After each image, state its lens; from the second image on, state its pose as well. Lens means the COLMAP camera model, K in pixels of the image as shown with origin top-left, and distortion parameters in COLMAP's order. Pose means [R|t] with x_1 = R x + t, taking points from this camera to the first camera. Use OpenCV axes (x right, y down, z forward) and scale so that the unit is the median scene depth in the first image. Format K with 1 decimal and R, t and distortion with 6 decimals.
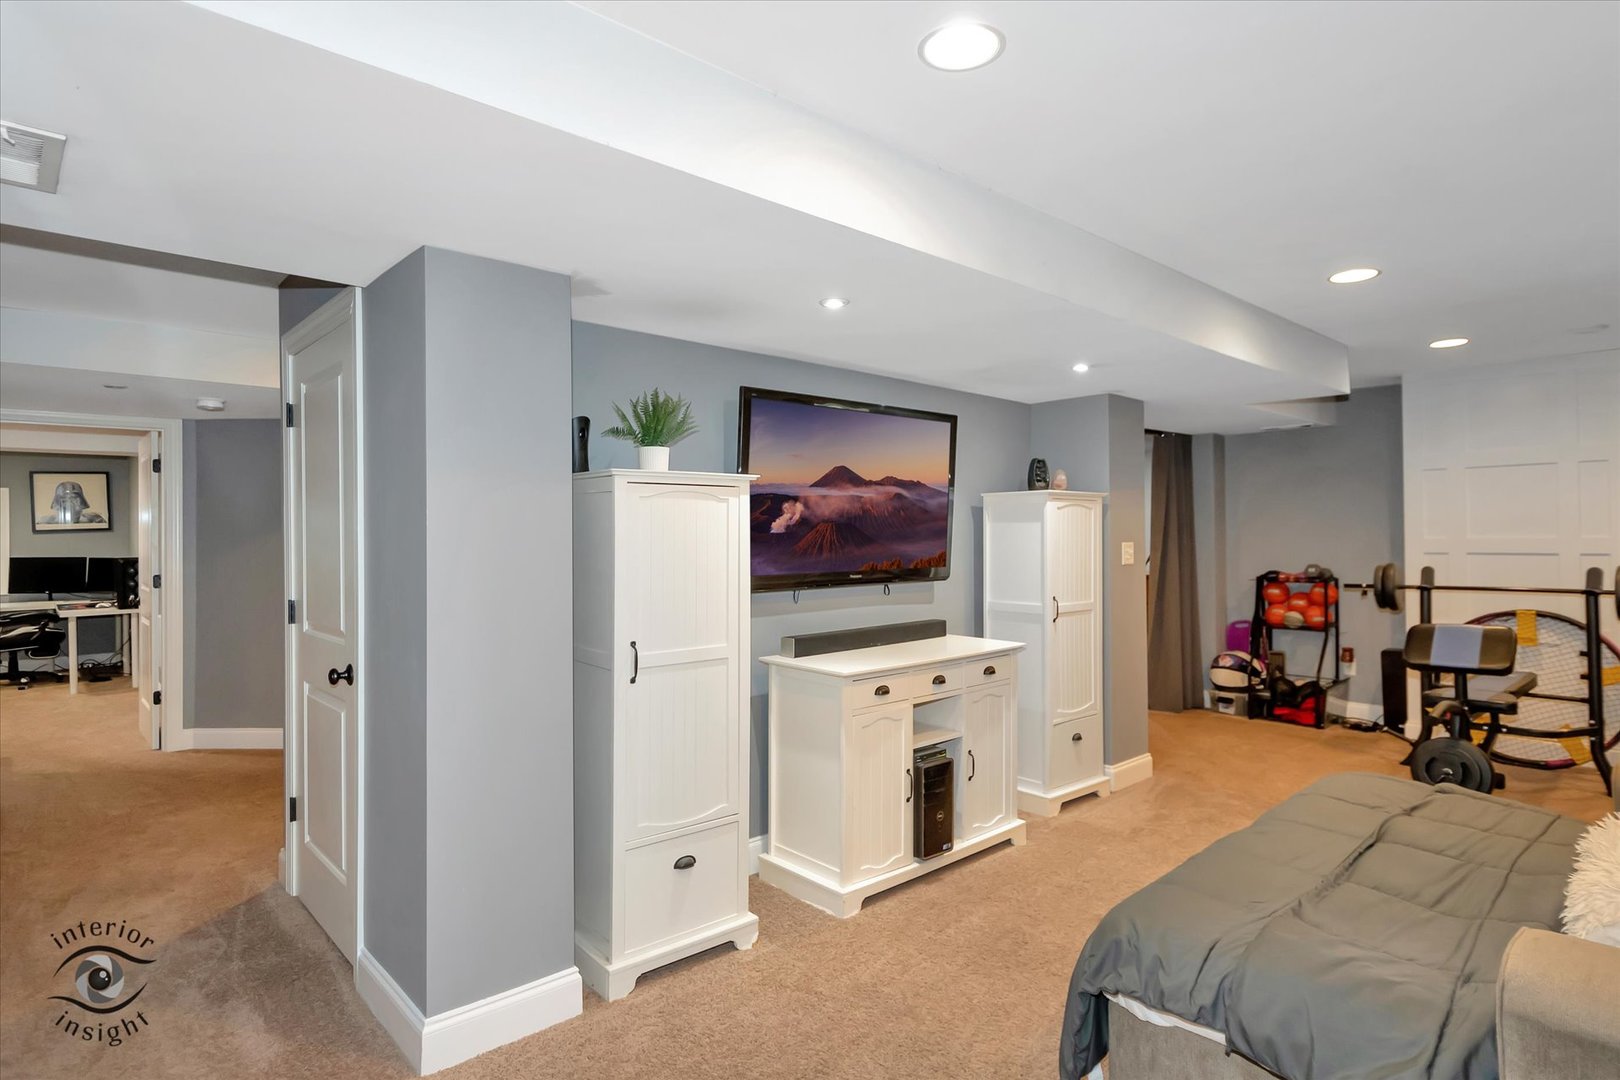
lens RADIAL K [[872.2, 0, 808.8], [0, 872.2, 512.5], [0, 0, 1]] dist [0.001964, -0.000329]
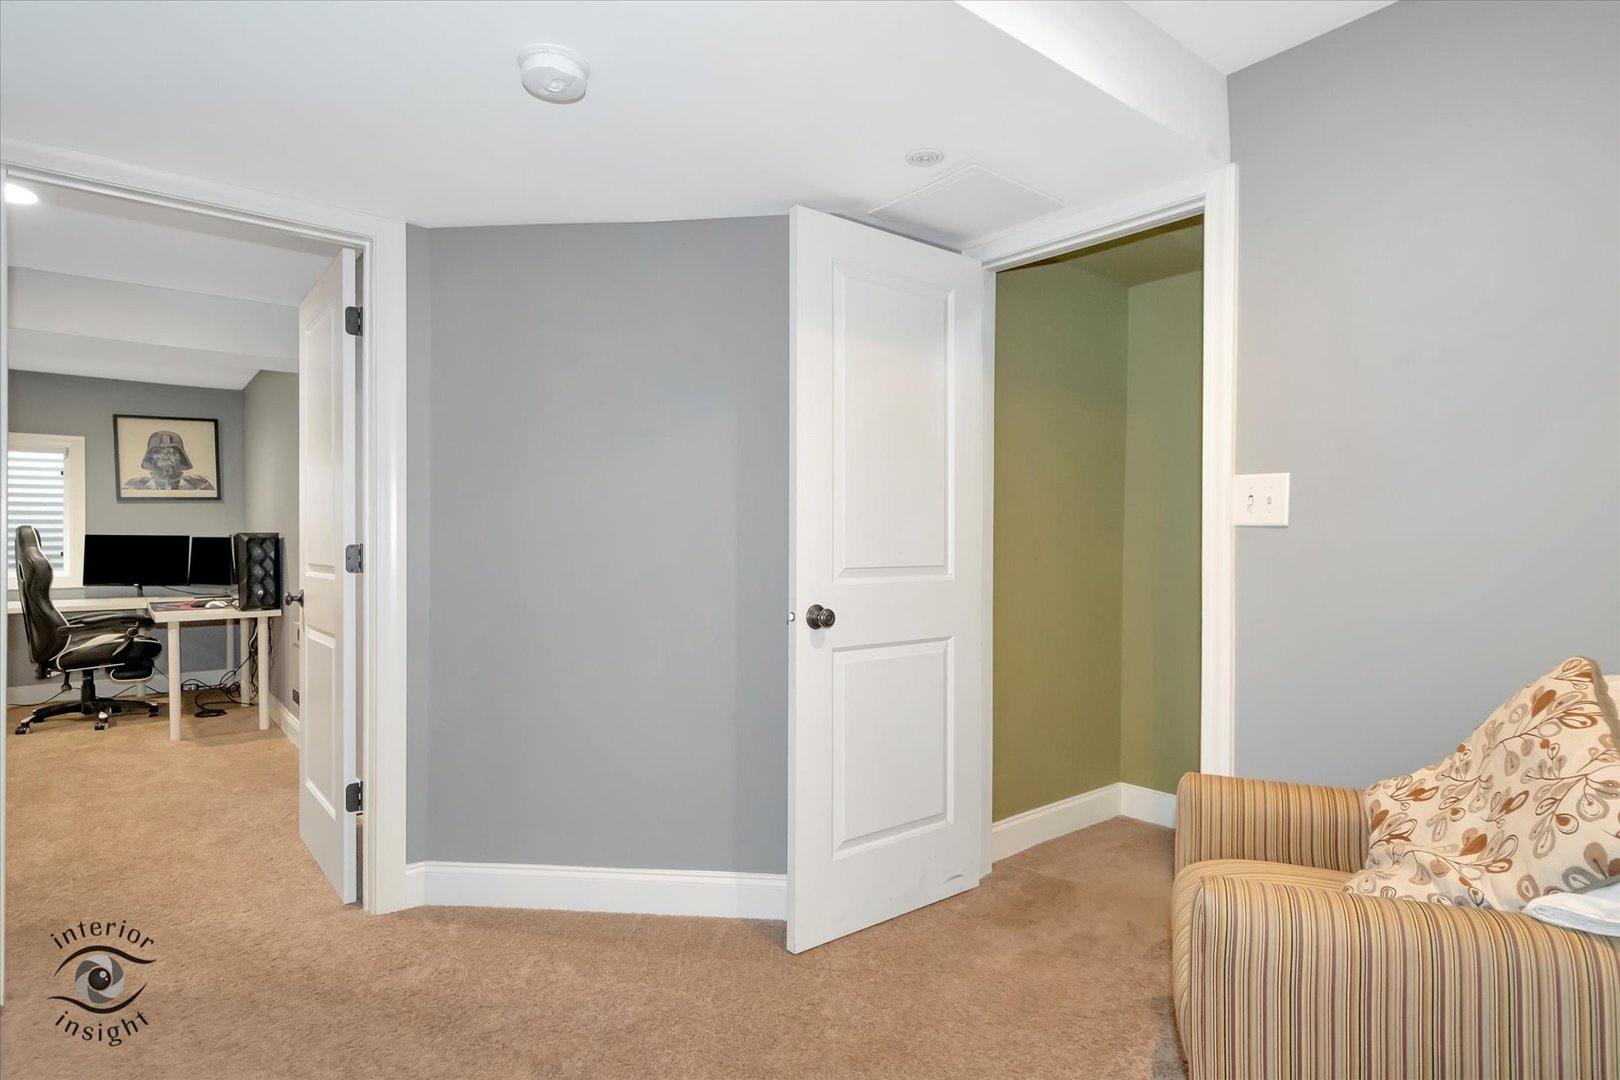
lens RADIAL K [[864.0, 0, 810.3], [0, 864.0, 524.1], [0, 0, 1]] dist [0.000732, 0.000216]
pose [[0.998534, 0.006667, -0.053710, -0.310270], [-0.006283, 0.999954, 0.007308, 0.036078], [0.053756, -0.006960, 0.998530, 0.354028]]
